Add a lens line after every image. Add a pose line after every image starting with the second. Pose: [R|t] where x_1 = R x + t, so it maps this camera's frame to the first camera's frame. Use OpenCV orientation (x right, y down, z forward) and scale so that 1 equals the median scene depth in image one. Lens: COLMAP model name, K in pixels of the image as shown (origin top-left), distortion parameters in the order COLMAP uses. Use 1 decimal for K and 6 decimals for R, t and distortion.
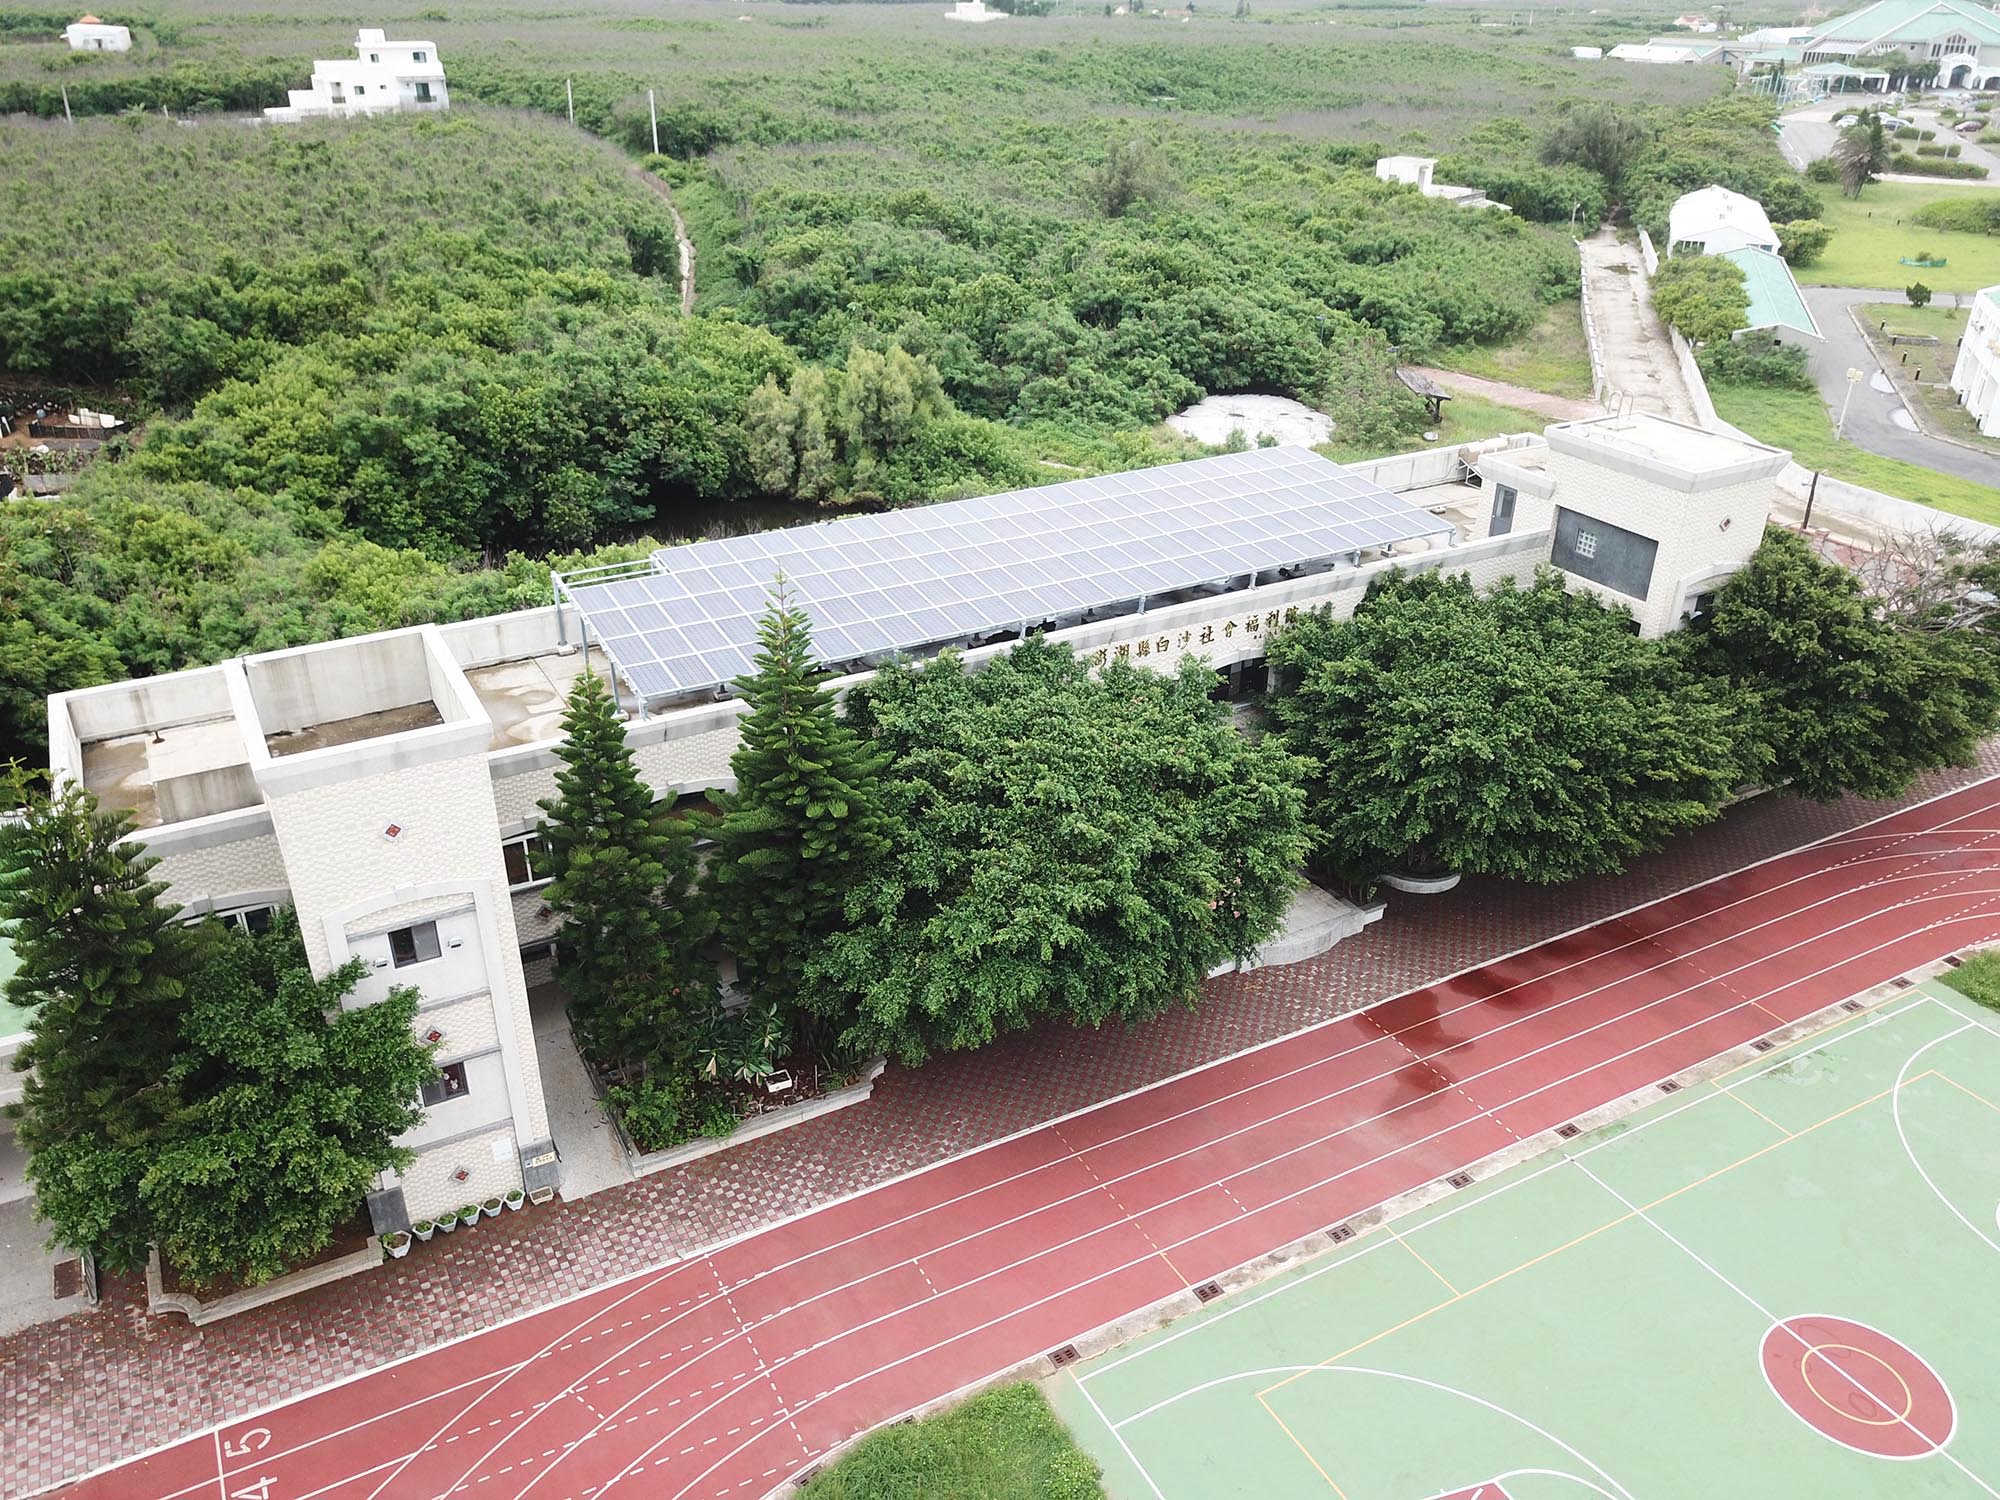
lens RADIAL K [[1545.0, 0, 980.7], [0, 1545.0, 759.8], [0, 0, 1]] dist [-0.000040, 0.009926]
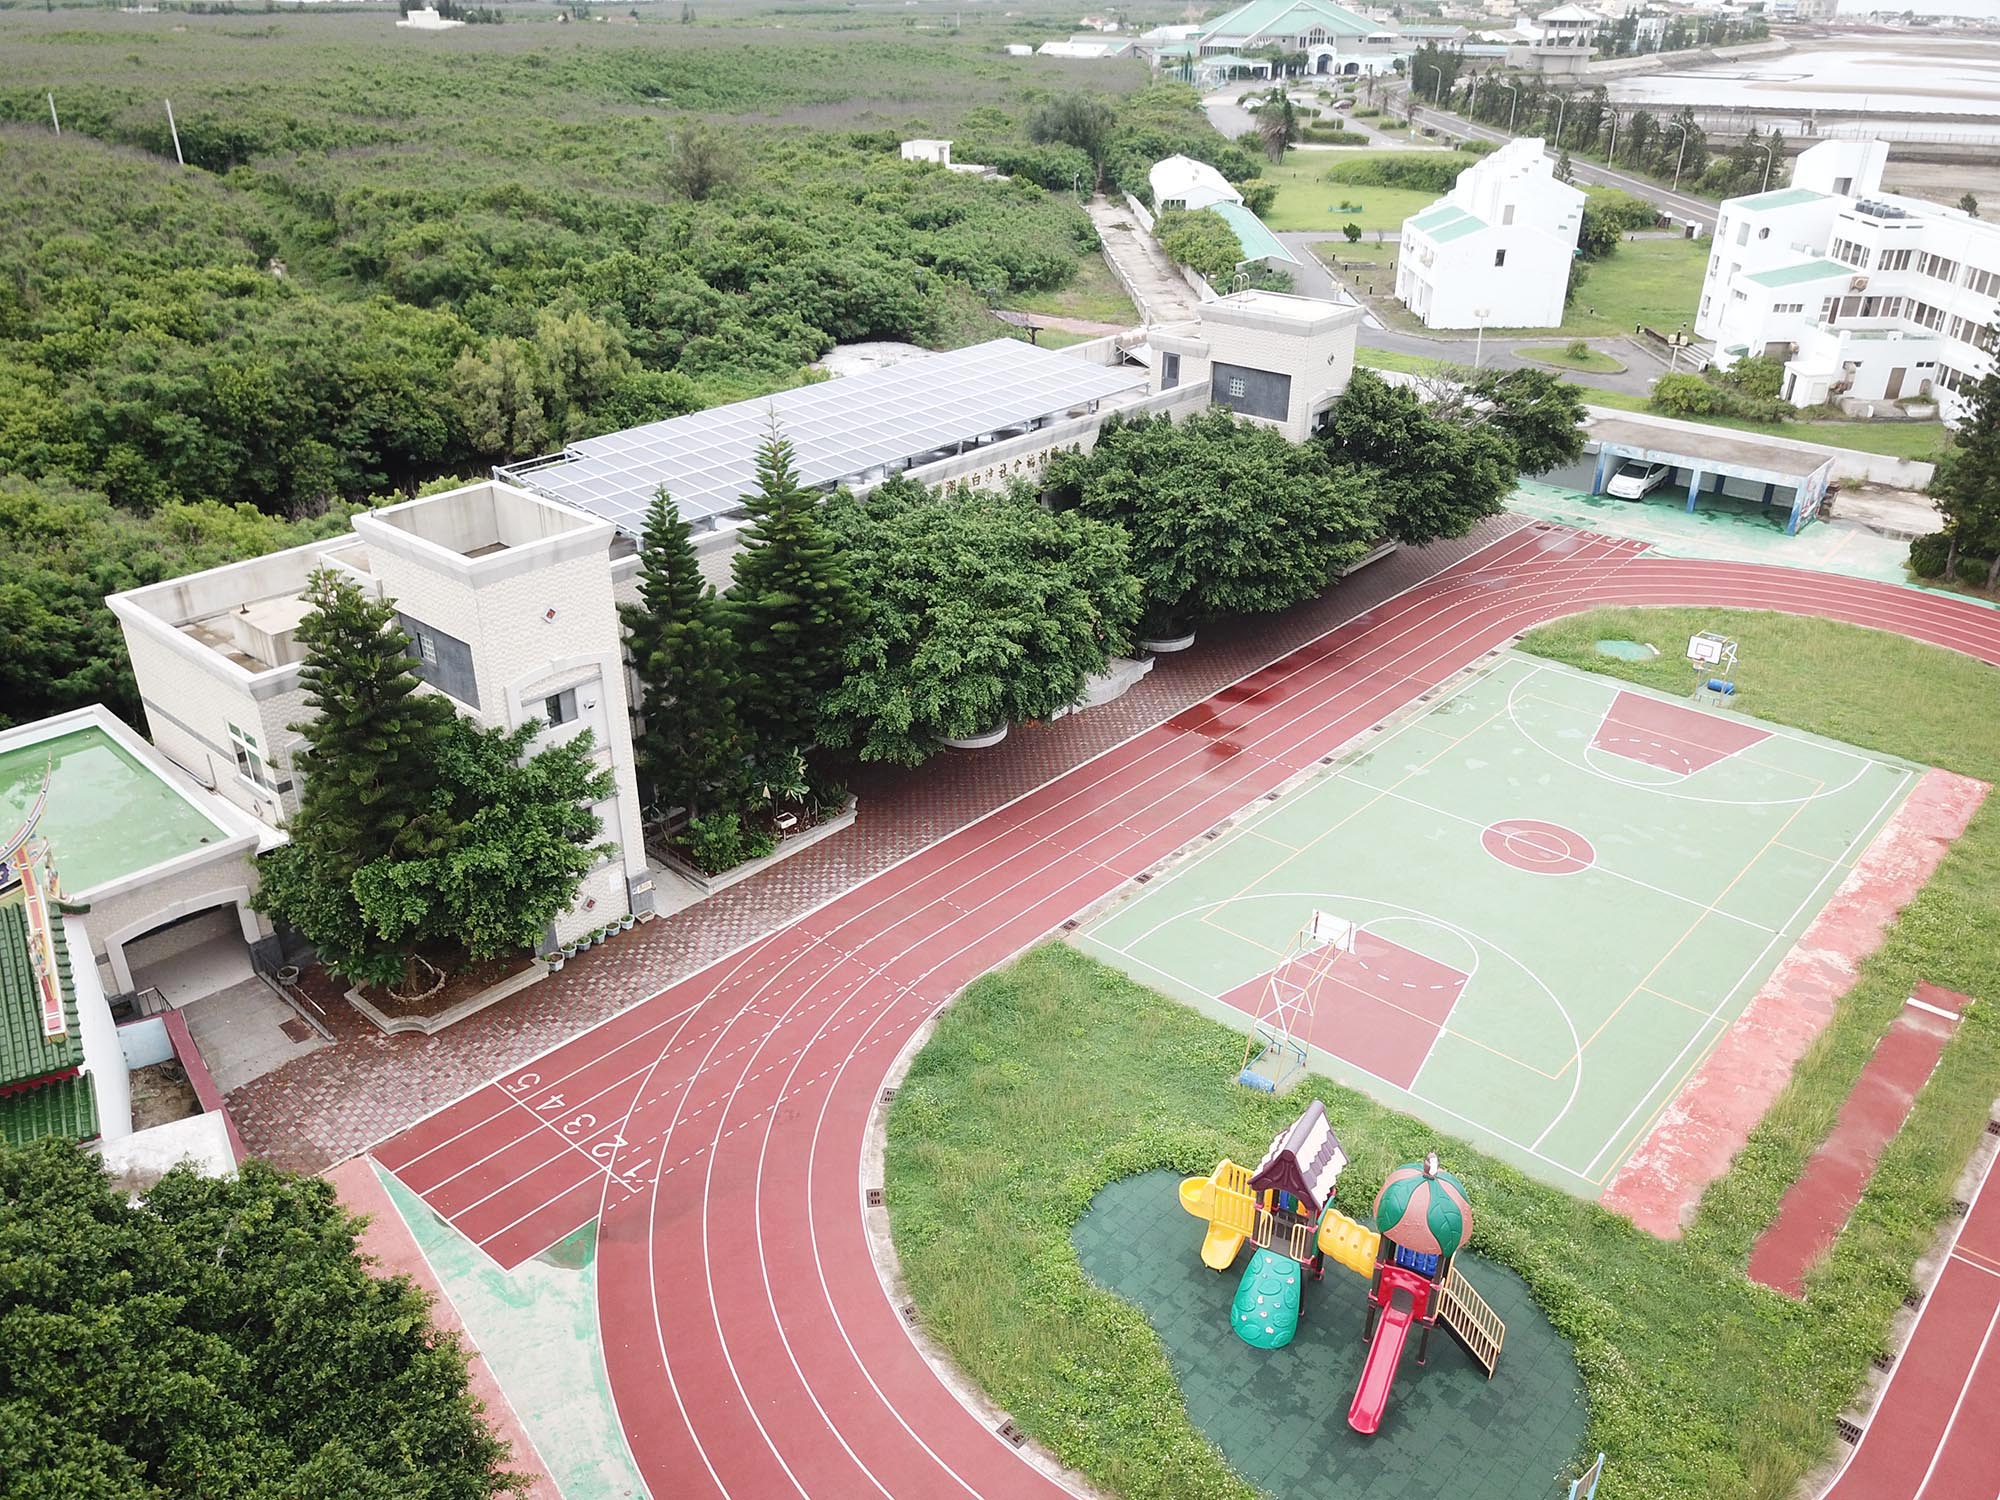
lens RADIAL K [[1545.0, 0, 980.7], [0, 1545.0, 759.8], [0, 0, 1]] dist [-0.000040, 0.009926]
pose [[0.943862, -0.154321, 0.292079, -0.169327], [0.155497, 0.987647, 0.019332, 0.077389], [-0.291455, 0.027170, 0.956199, -0.141569]]
